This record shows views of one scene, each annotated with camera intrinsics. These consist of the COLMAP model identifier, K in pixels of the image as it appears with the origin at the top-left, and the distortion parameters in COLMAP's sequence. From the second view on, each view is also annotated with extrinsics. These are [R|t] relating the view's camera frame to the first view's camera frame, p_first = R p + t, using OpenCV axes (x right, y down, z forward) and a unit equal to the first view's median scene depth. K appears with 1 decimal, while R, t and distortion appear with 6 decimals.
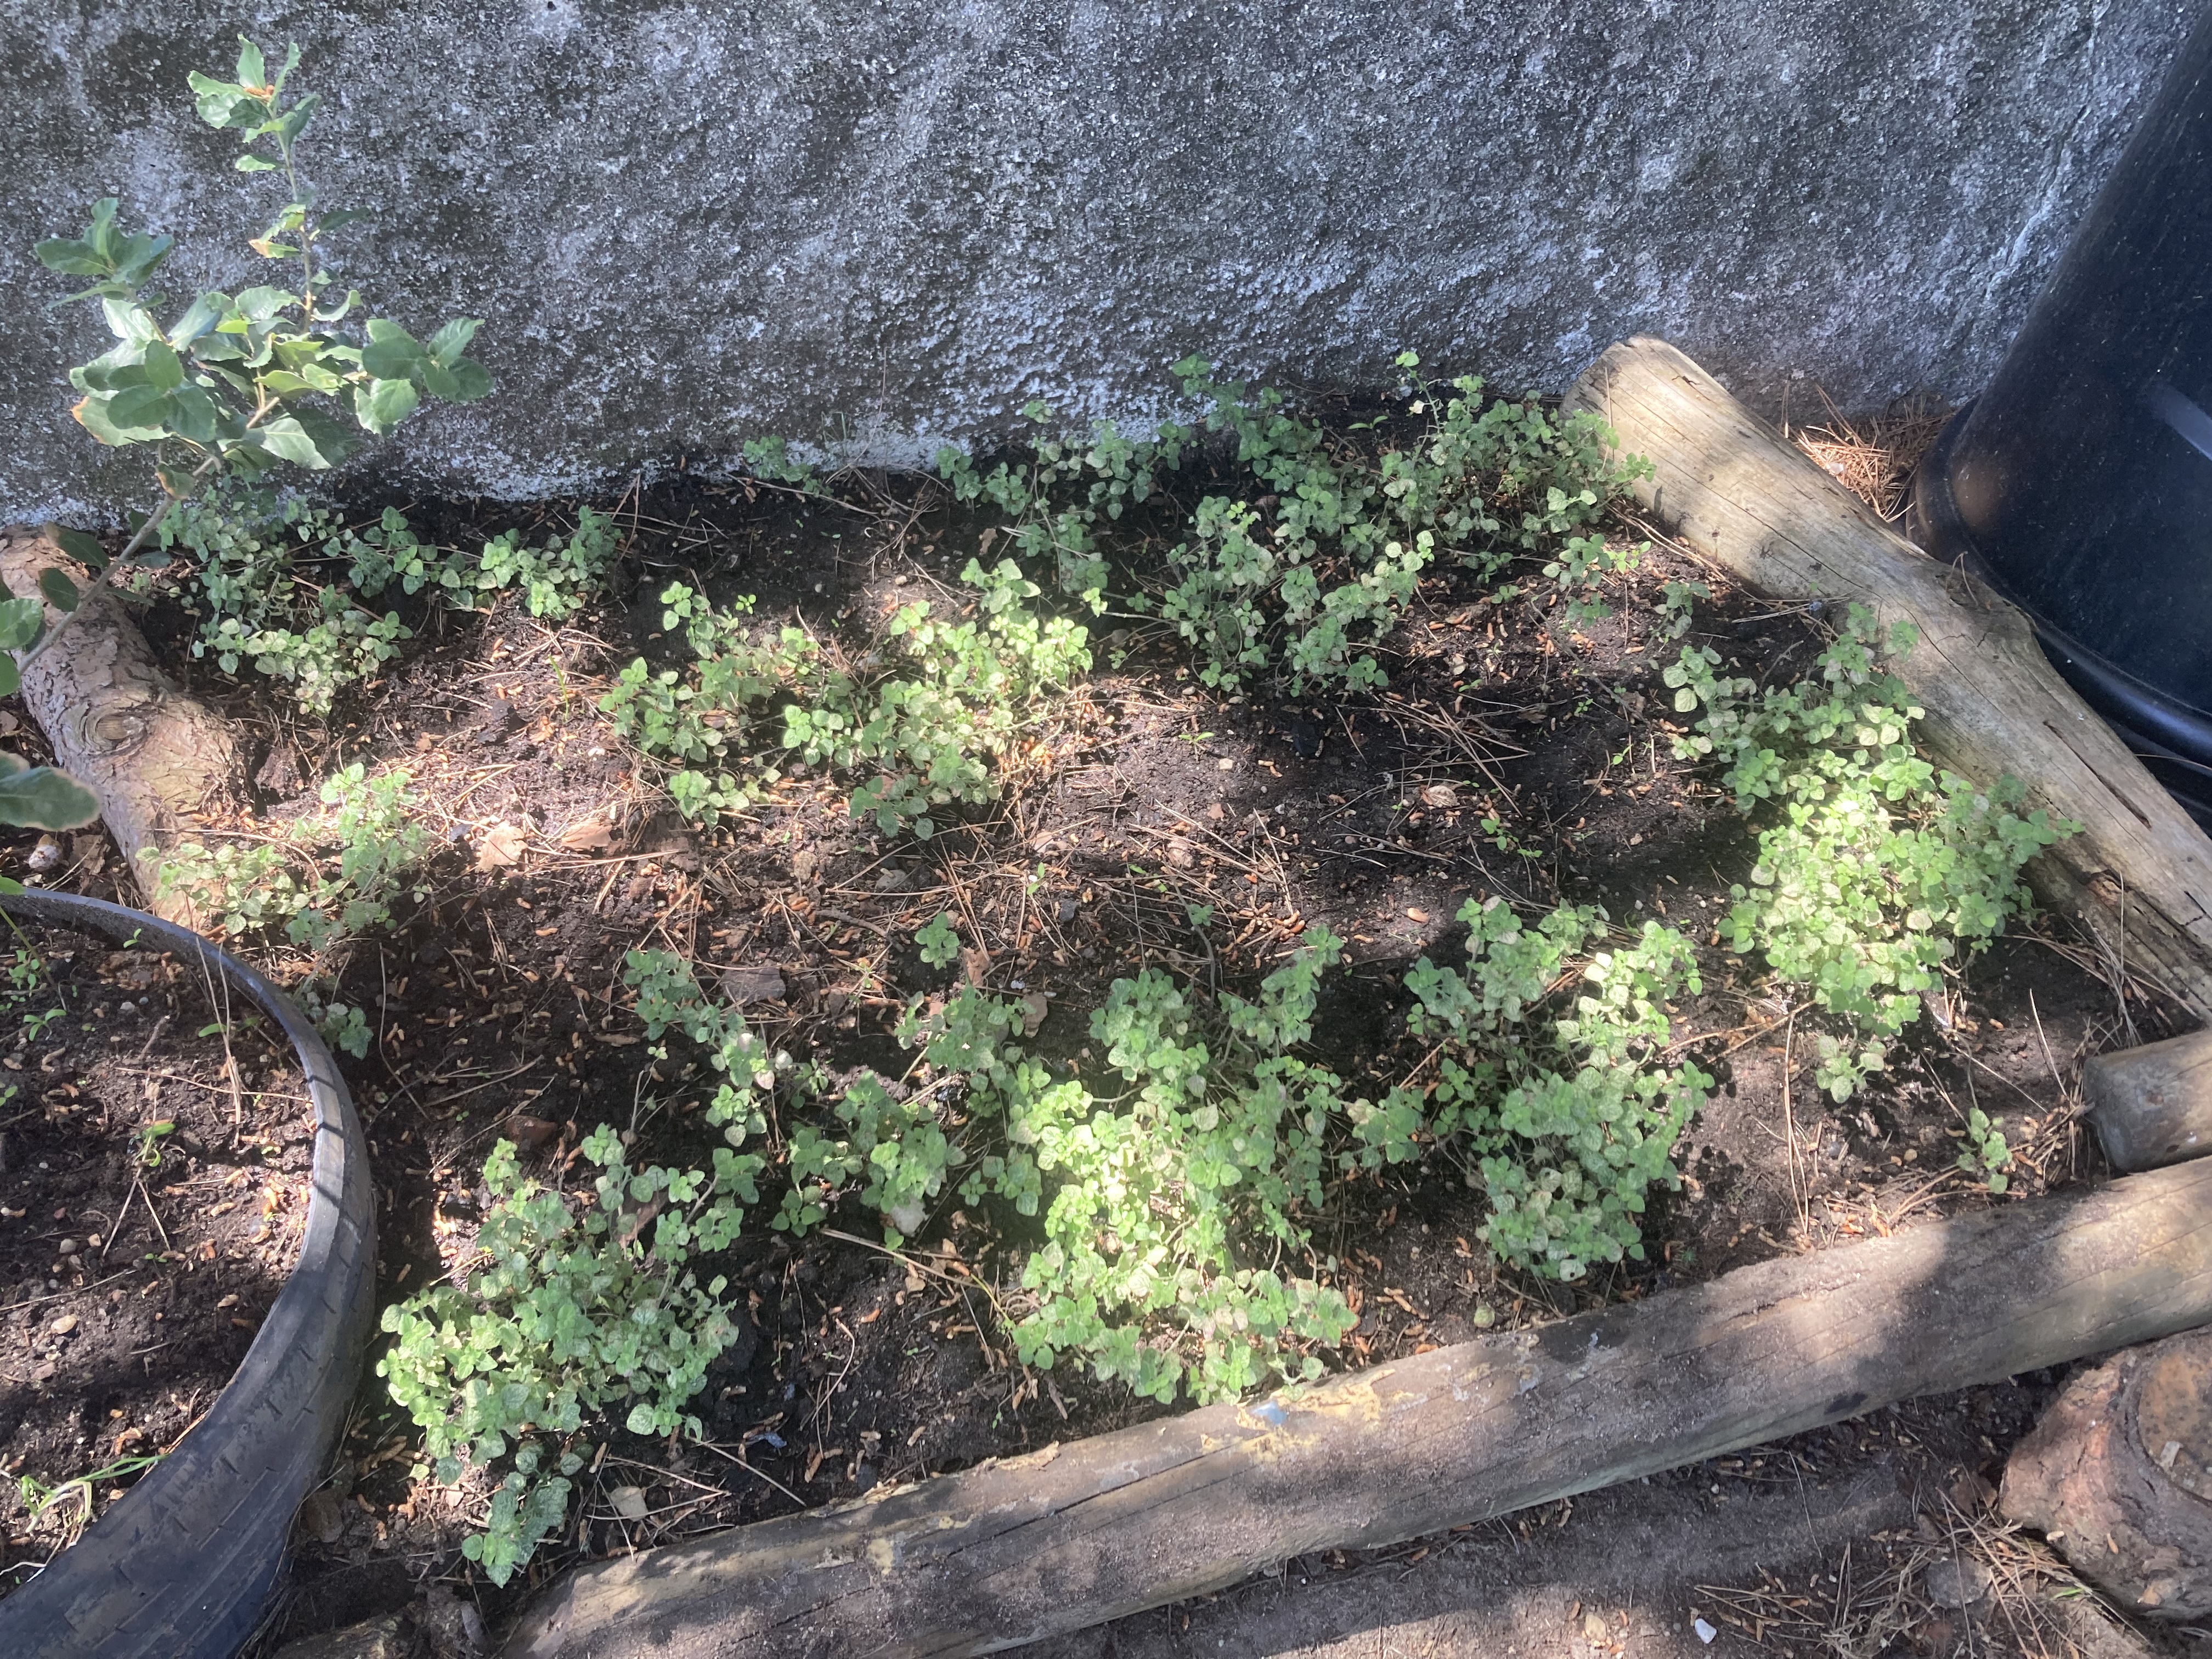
lens RADIAL K [[1831.7, 0, 1106.0], [0, 1831.7, 838.6], [0, 0, 1]] dist [0.038317, -0.033795]
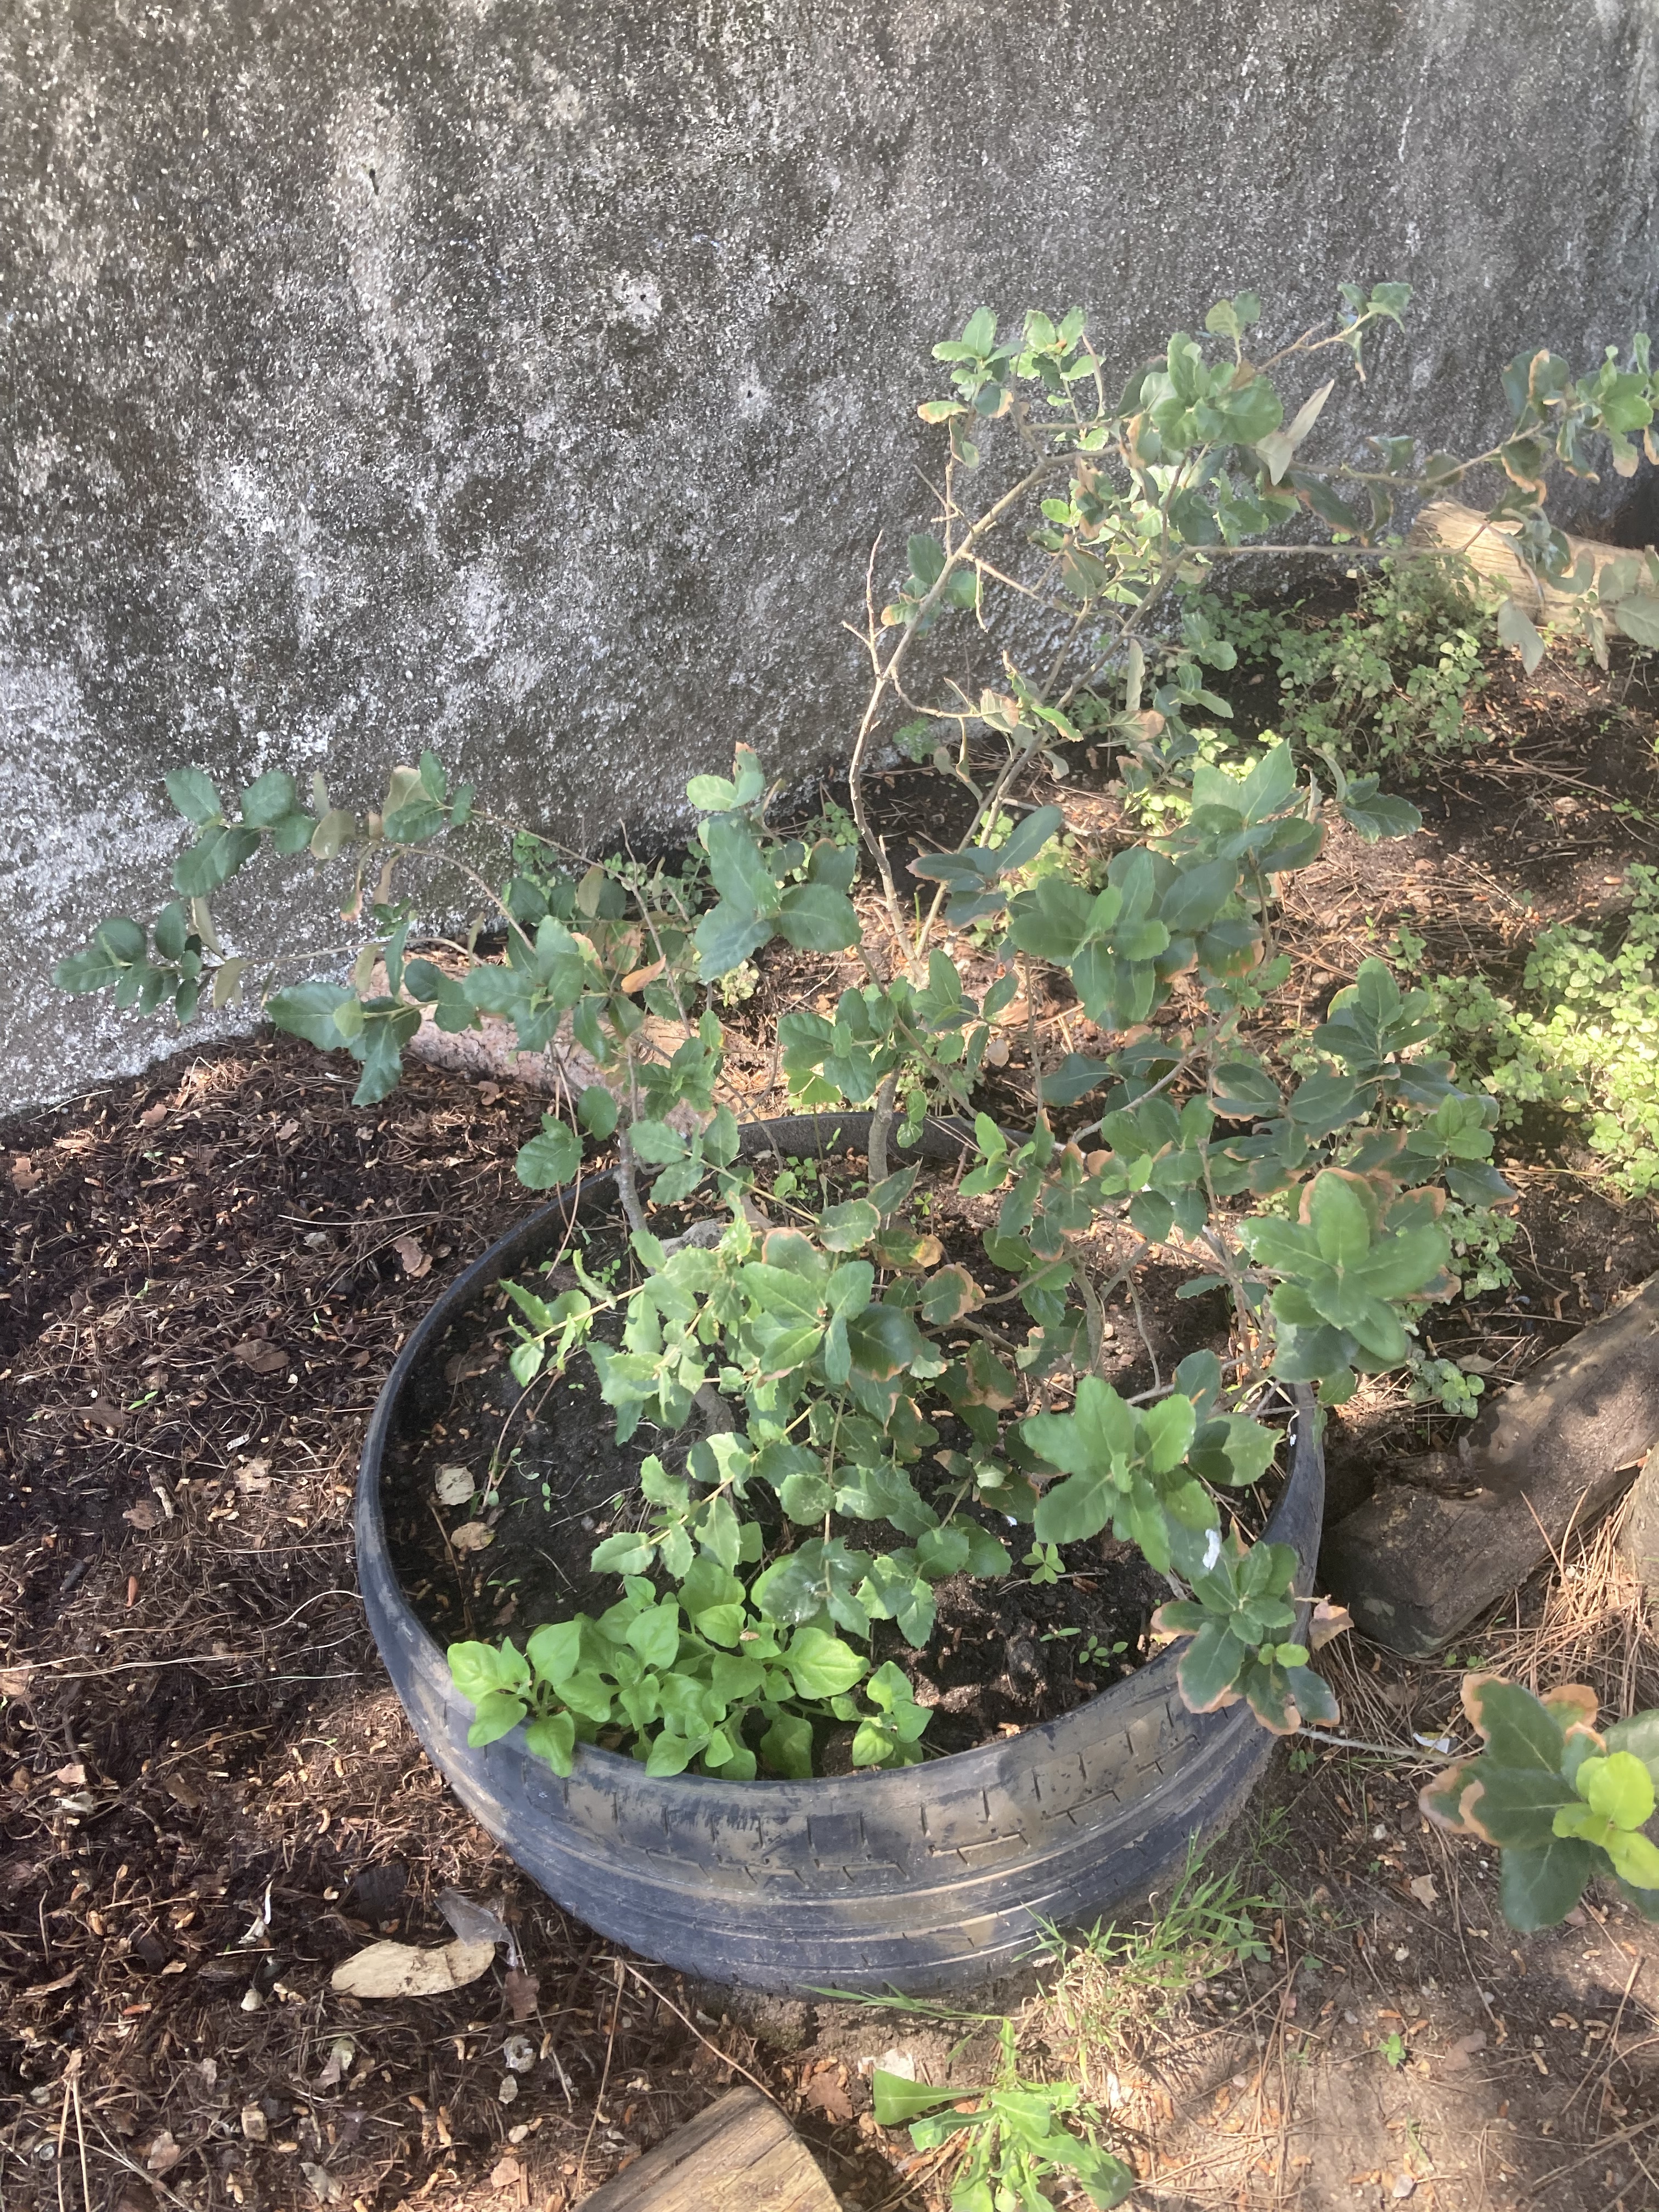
lens RADIAL K [[1831.7, 0, 819.9], [0, 1831.7, 1095.2], [0, 0, 1]] dist [0.038317, -0.033795]
pose [[0.920278, -0.310486, 0.238091, -0.666849], [0.340568, 0.935225, -0.096782, 0.113824], [-0.192619, 0.170153, 0.966409, -0.105539]]
